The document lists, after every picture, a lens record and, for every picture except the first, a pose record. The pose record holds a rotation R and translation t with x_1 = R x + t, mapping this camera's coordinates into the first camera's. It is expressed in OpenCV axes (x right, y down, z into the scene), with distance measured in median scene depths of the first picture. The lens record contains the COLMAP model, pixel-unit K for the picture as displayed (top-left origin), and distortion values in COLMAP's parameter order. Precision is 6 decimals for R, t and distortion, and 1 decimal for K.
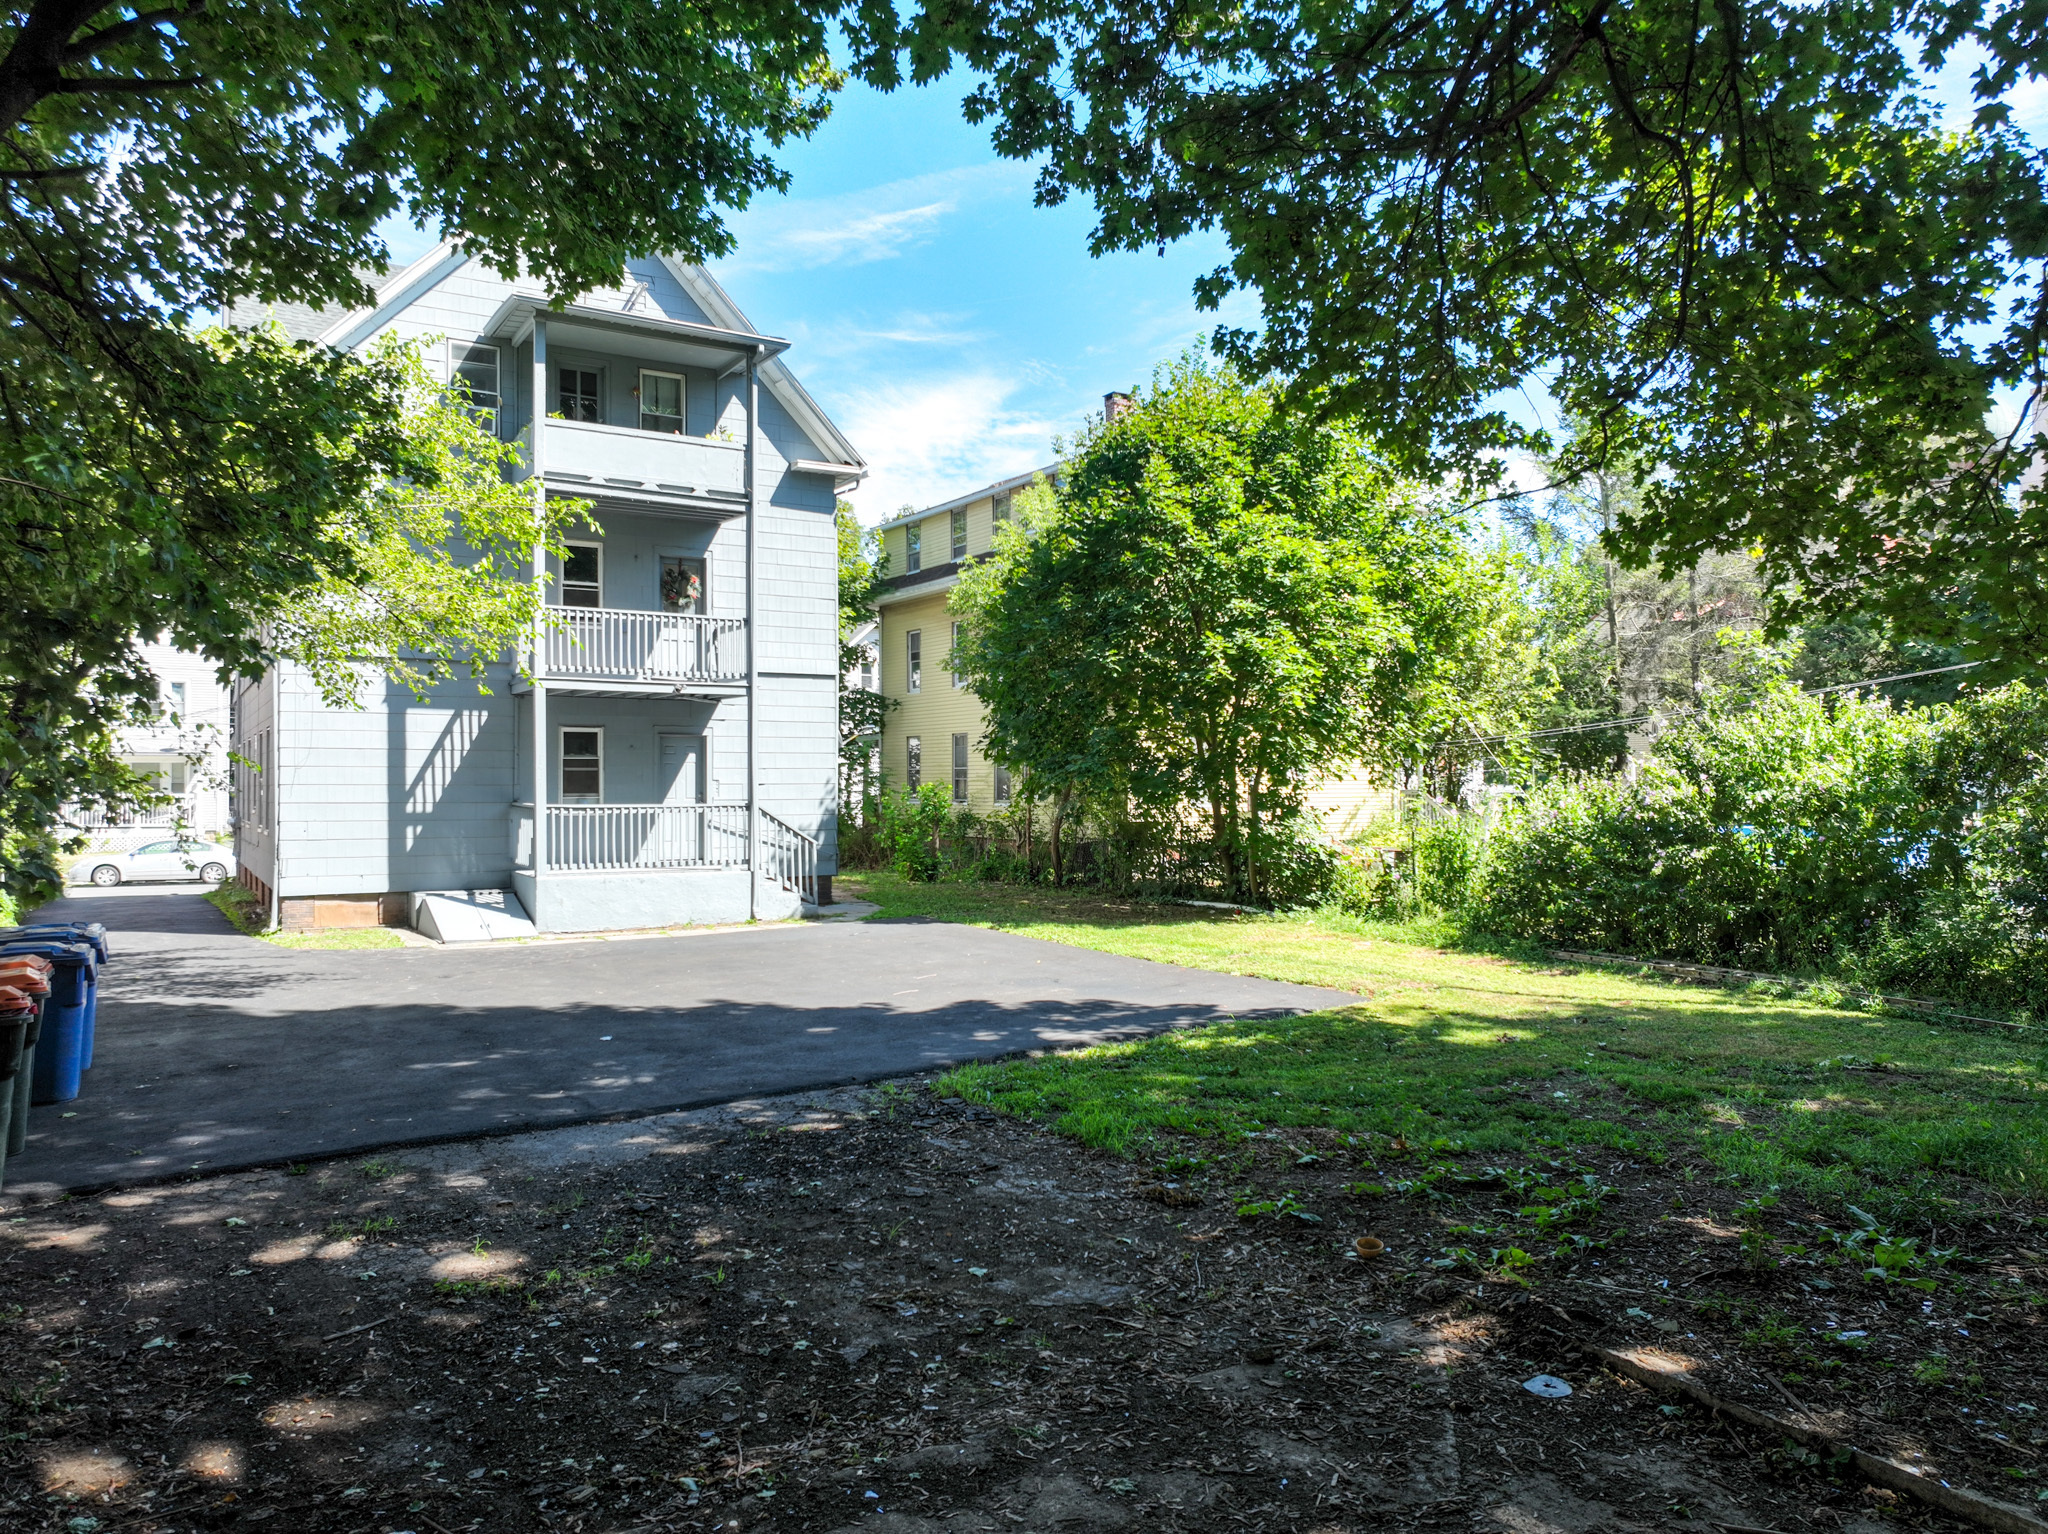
lens RADIAL K [[1438.5, 0, 1018.7], [0, 1438.5, 766.2], [0, 0, 1]] dist [0.000845, 0.014744]
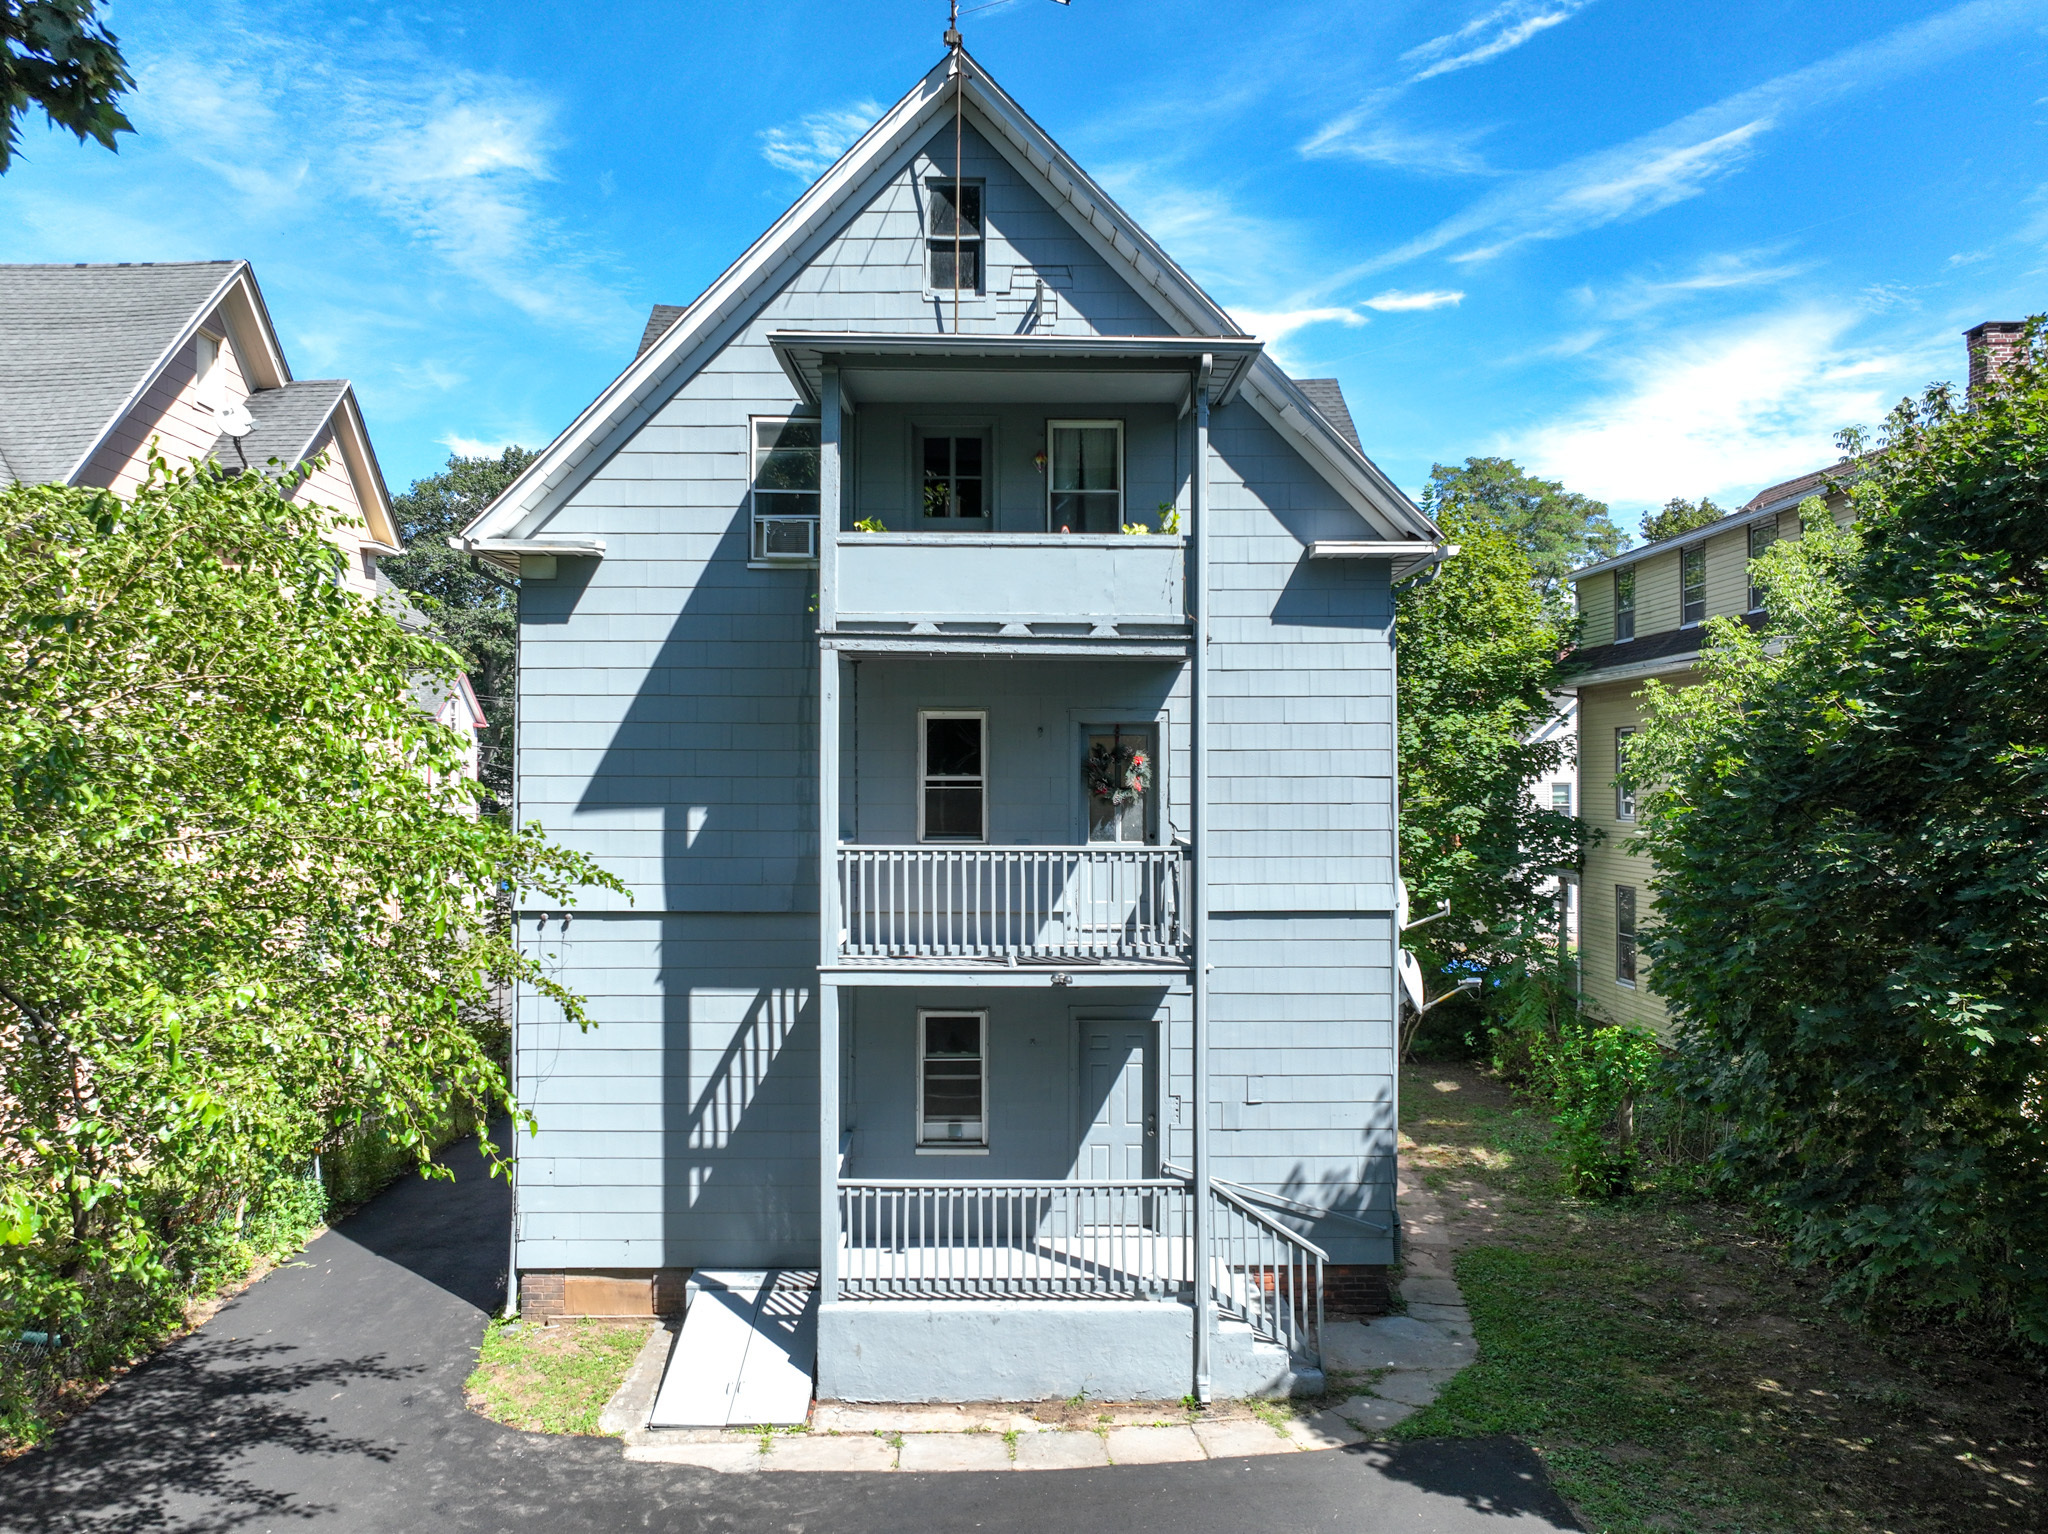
lens RADIAL K [[1438.5, 0, 1033.4], [0, 1438.5, 766.1], [0, 0, 1]] dist [0.000845, 0.014744]
pose [[0.867074, -0.002410, -0.498173, 0.037759], [0.004779, 0.999983, 0.003480, -0.139303], [0.498156, -0.005398, 0.867071, 0.494555]]
